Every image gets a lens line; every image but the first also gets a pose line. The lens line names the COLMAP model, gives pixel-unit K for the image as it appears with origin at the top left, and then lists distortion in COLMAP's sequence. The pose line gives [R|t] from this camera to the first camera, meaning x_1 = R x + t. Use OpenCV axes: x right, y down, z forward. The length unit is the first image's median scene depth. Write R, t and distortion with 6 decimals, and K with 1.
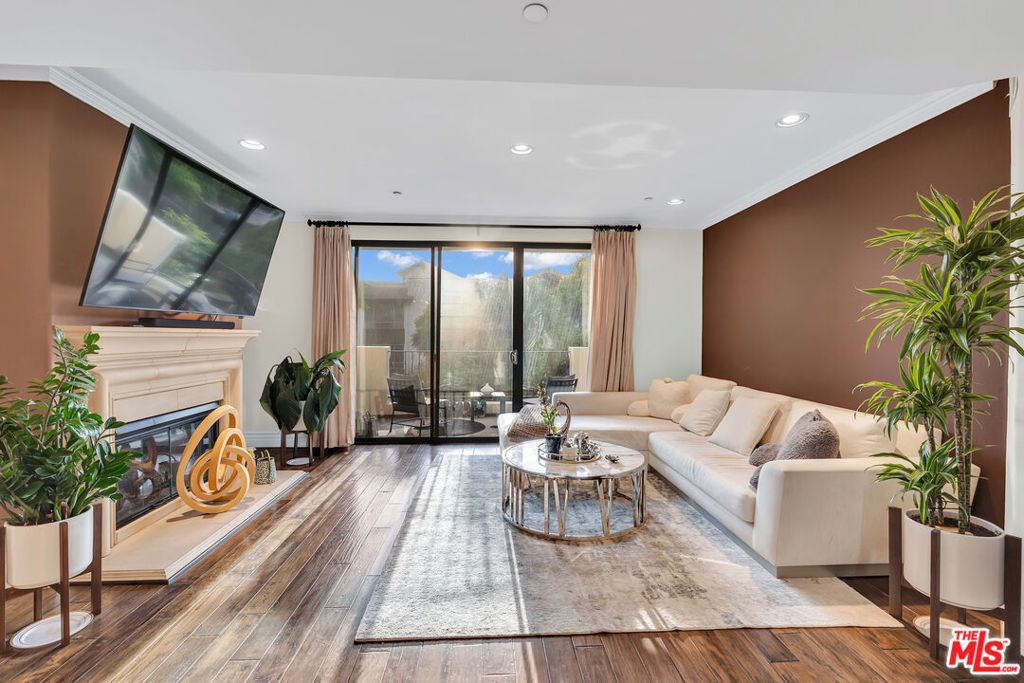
lens RADIAL K [[457.4, 0, 511.2], [0, 457.4, 339.7], [0, 0, 1]] dist [-0.002663, -0.001261]
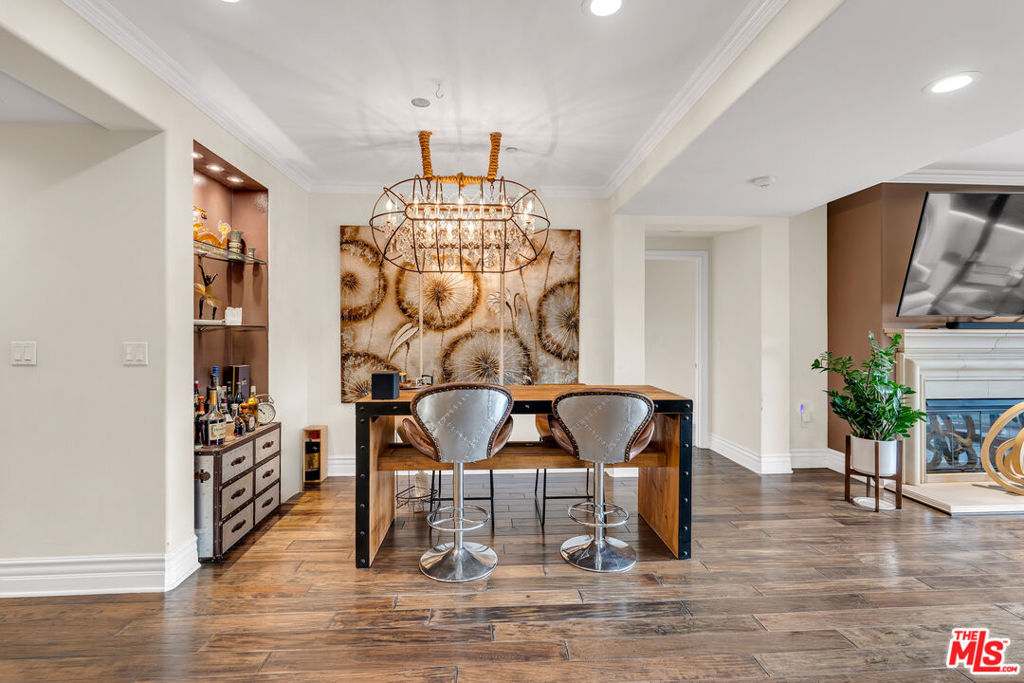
lens RADIAL K [[457.4, 0, 513.6], [0, 457.4, 330.5], [0, 0, 1]] dist [-0.002663, -0.001261]
pose [[0.008899, -0.011691, -0.999892, 0.304983], [-0.009310, 0.999887, -0.011774, 0.002739], [0.999917, 0.009414, 0.008789, -0.166388]]
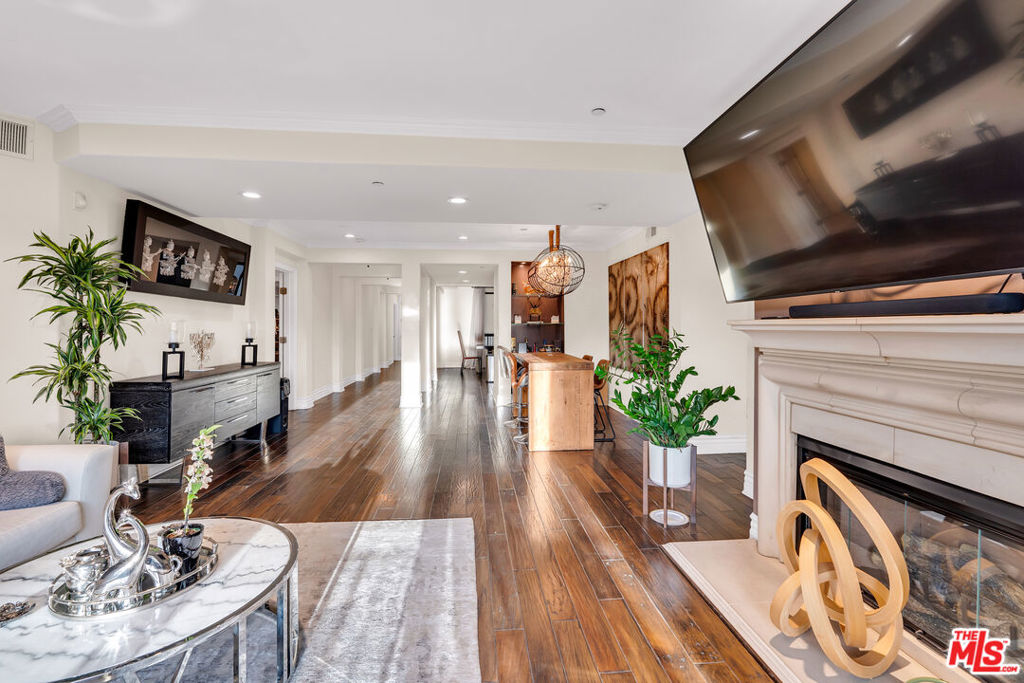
lens RADIAL K [[457.4, 0, 515.2], [0, 457.4, 333.0], [0, 0, 1]] dist [-0.002663, -0.001261]
pose [[-0.999287, -0.001656, -0.037722, -0.175841], [-0.002503, 0.999746, 0.022418, -0.011011], [0.037675, 0.022497, -0.999037, 1.044522]]
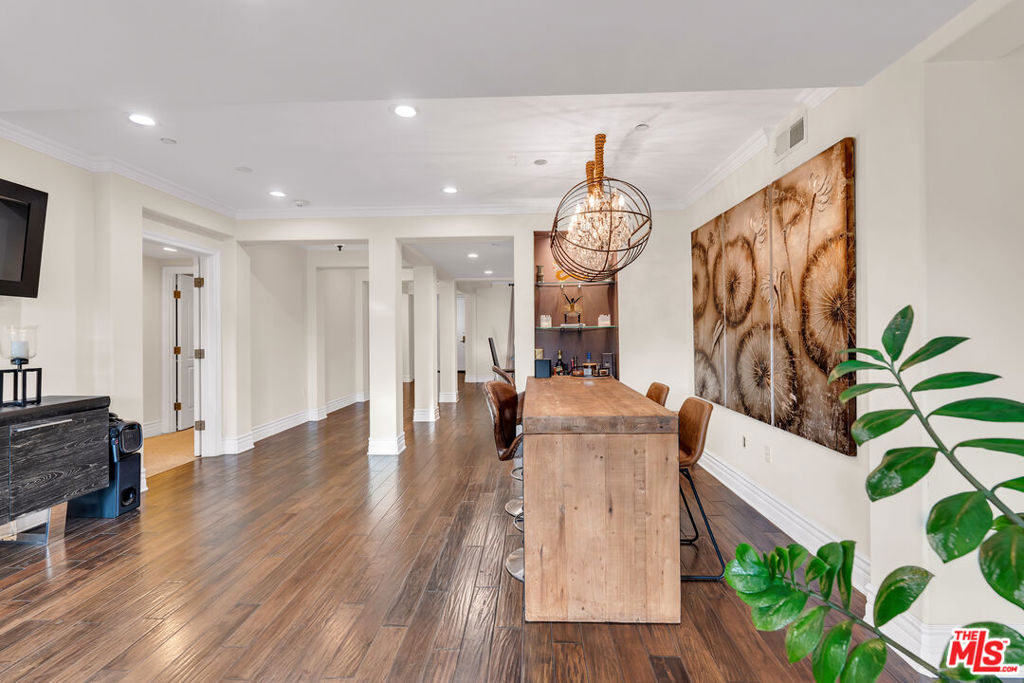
lens RADIAL K [[457.4, 0, 518.5], [0, 457.4, 333.8], [0, 0, 1]] dist [-0.002663, -0.001261]
pose [[-0.995934, 0.004897, 0.089957, -0.278050], [0.005925, 0.999920, 0.011166, -0.005854], [-0.089895, 0.011654, -0.995883, 0.478652]]
